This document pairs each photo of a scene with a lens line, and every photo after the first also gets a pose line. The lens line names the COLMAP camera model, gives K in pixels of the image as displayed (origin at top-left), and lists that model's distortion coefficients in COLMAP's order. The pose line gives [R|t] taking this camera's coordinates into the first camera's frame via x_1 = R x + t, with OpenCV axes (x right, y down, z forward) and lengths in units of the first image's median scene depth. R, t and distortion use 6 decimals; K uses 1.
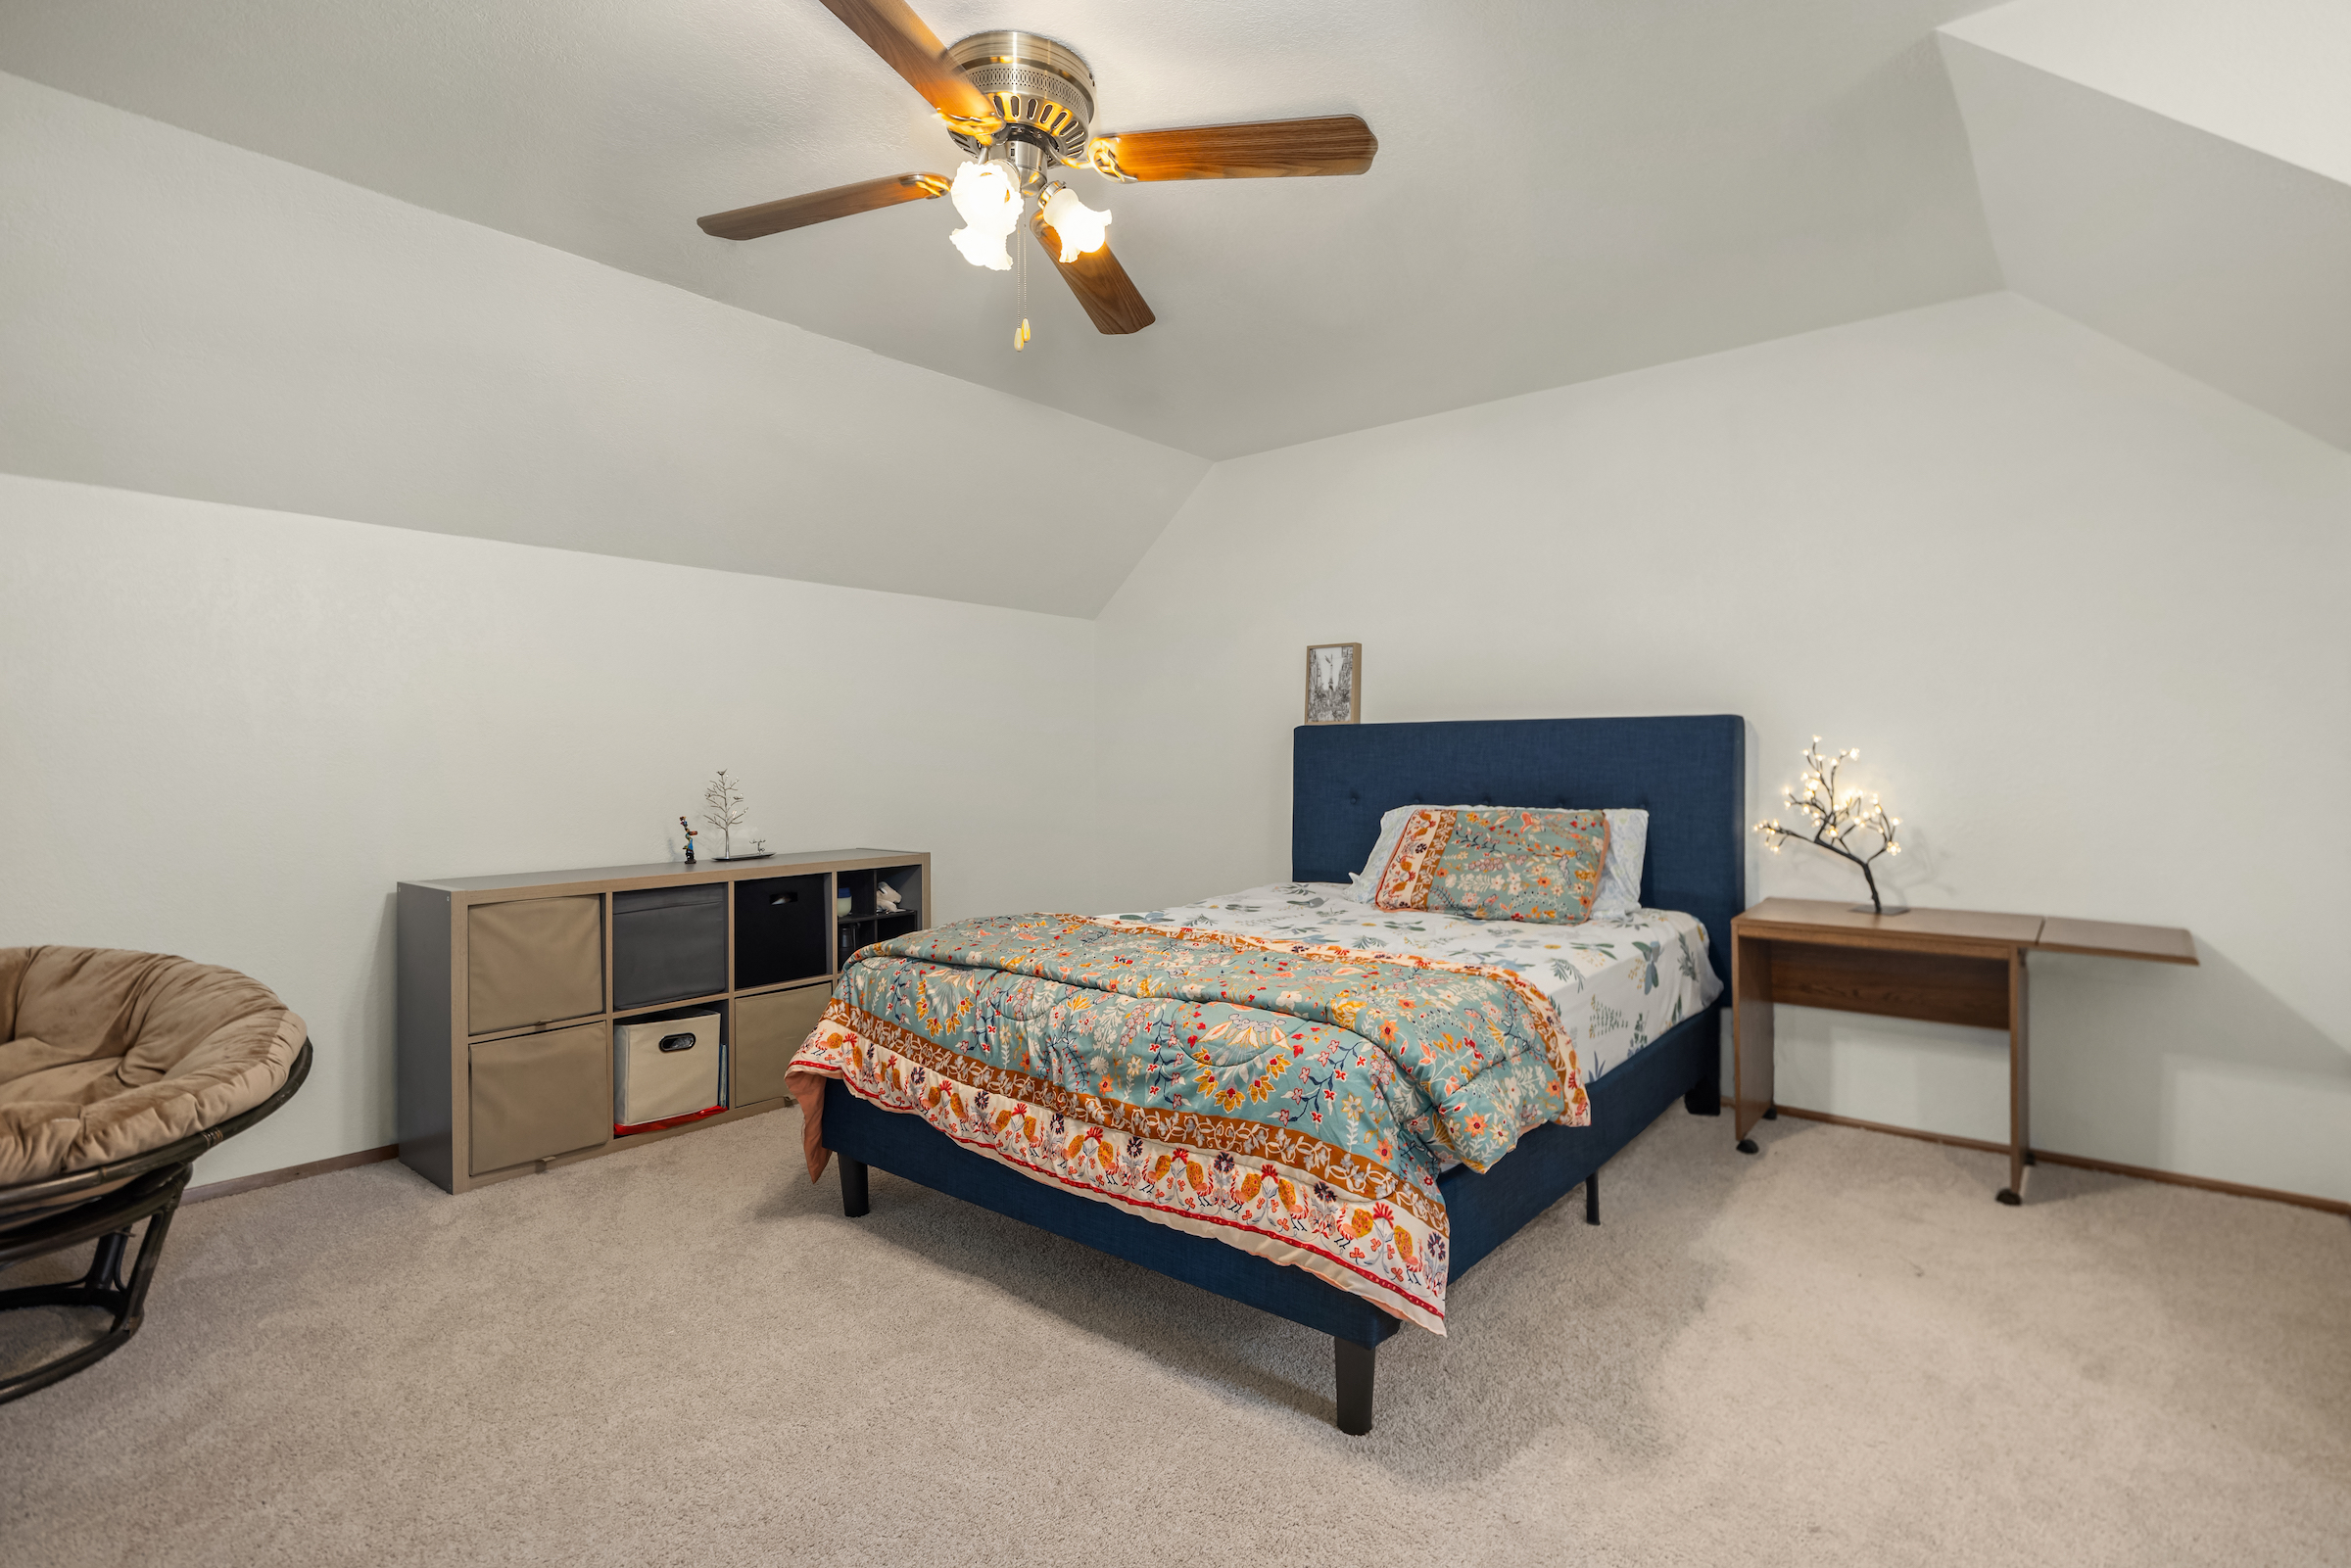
lens RADIAL K [[1136.5, 0, 1227.0], [0, 1136.5, 743.1], [0, 0, 1]] dist [0.002713, -0.001476]
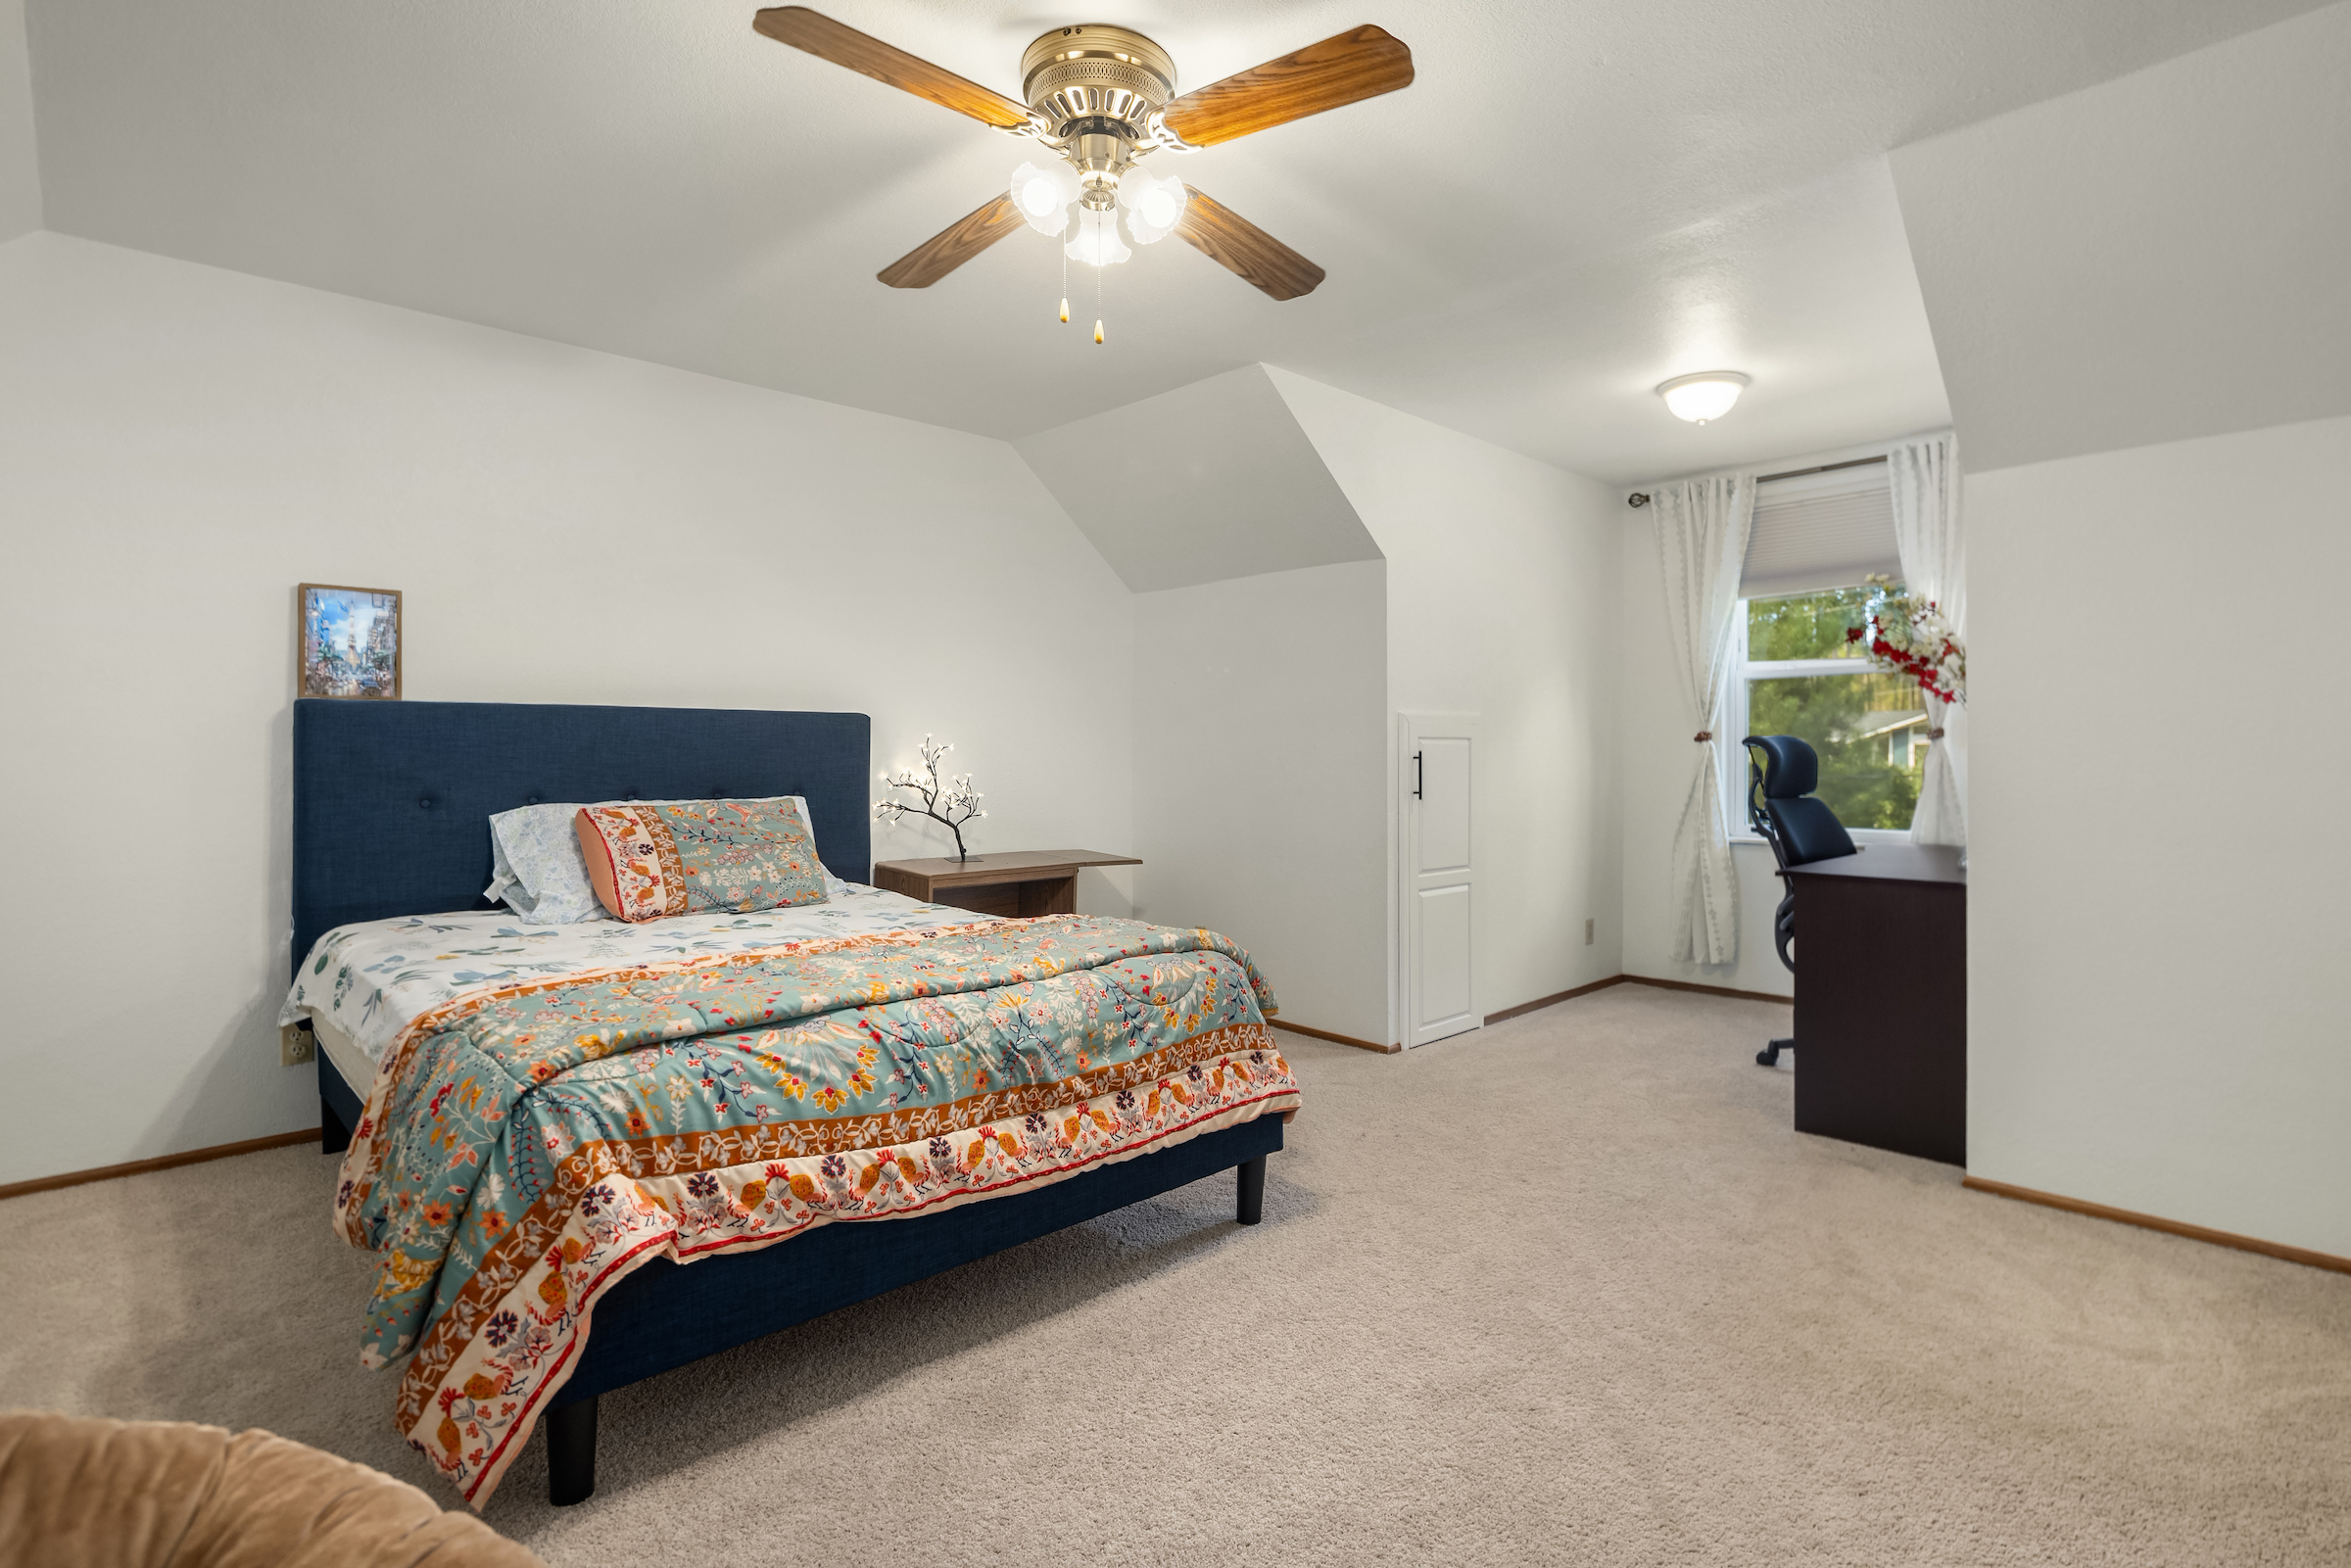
lens RADIAL K [[1136.5, 0, 1227.0], [0, 1136.5, 743.1], [0, 0, 1]] dist [0.002713, -0.001476]
pose [[0.125295, 0.010625, 0.992063, -1.106377], [-0.015747, 0.999838, -0.008719, 0.015926], [-0.991995, -0.014530, 0.125442, 0.728261]]
